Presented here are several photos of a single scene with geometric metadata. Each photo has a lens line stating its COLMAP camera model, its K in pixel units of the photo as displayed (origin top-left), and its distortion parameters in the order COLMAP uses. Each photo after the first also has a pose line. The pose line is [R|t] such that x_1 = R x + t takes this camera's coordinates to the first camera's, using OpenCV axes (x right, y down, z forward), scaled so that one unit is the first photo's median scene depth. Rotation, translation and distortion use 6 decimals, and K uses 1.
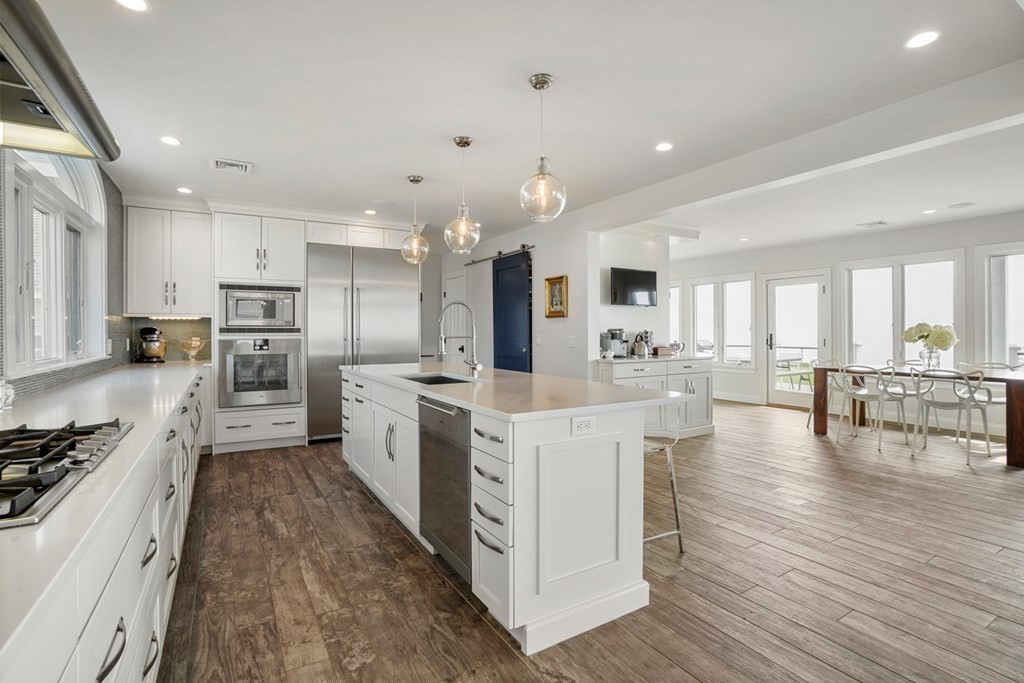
lens RADIAL K [[479.4, 0, 517.6], [0, 479.4, 322.5], [0, 0, 1]] dist [-0.000959, 0.000722]
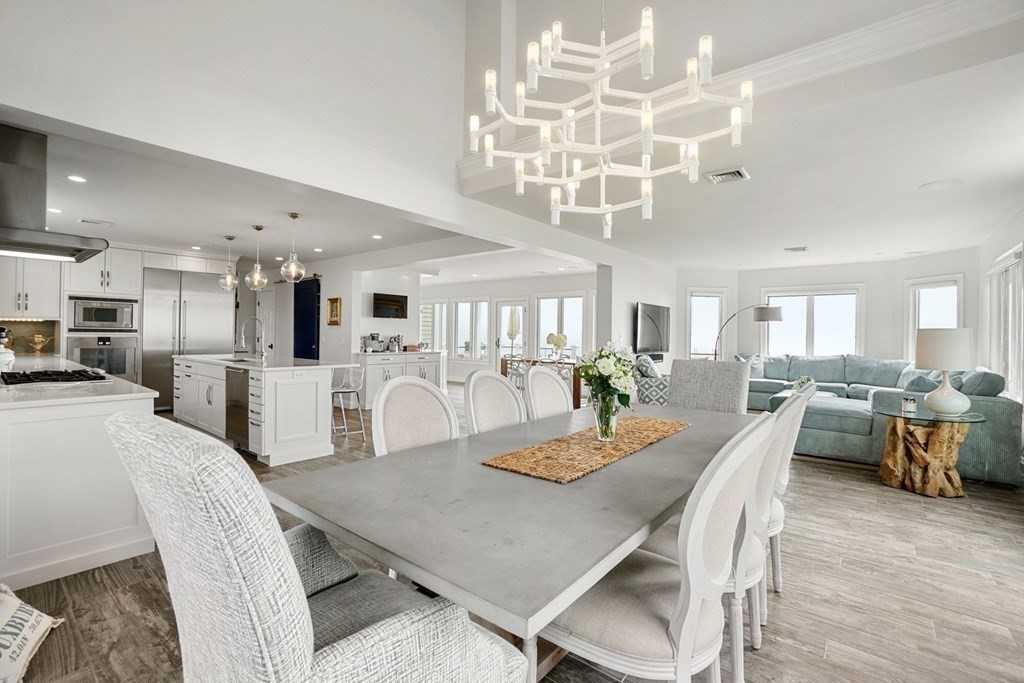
lens RADIAL K [[469.5, 0, 504.2], [0, 469.5, 328.4], [0, 0, 1]] dist [-0.050735, 0.027310]
pose [[0.952955, 0.018992, 0.302518, 0.146806], [-0.021395, 0.999760, 0.004632, -0.018664], [-0.302357, -0.010886, 0.953132, -0.554823]]
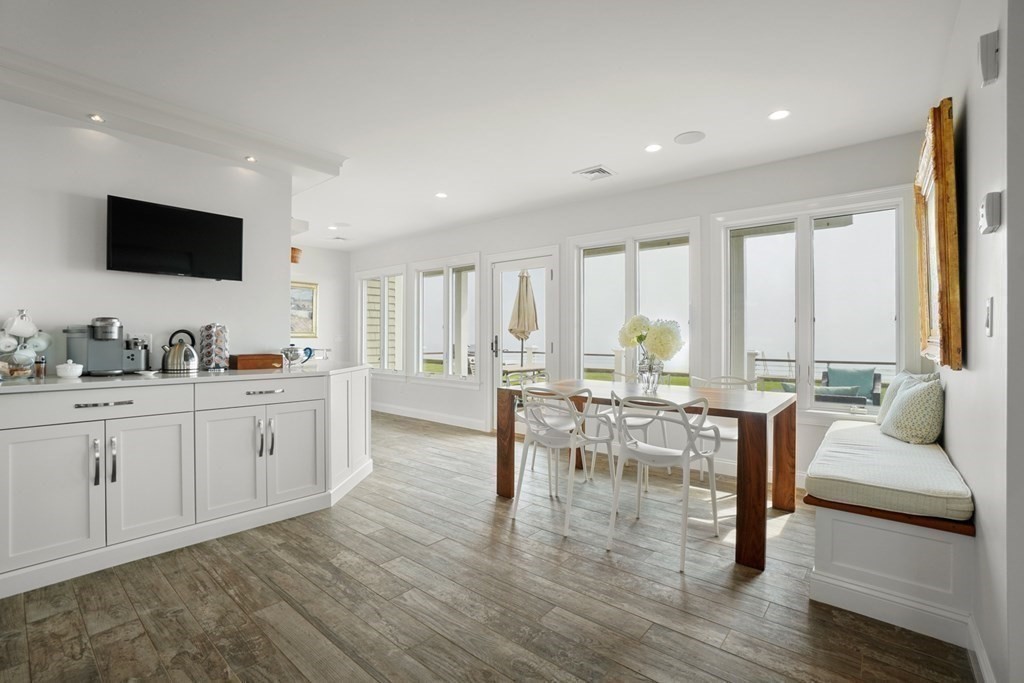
lens RADIAL K [[456.6, 0, 508.2], [0, 456.6, 337.6], [0, 0, 1]] dist [-0.067971, 0.022289]
pose [[0.953845, 0.009712, 0.300143, 0.469940], [-0.015913, 0.999707, 0.018224, 0.018661], [-0.299879, -0.022159, 0.953720, 0.451558]]
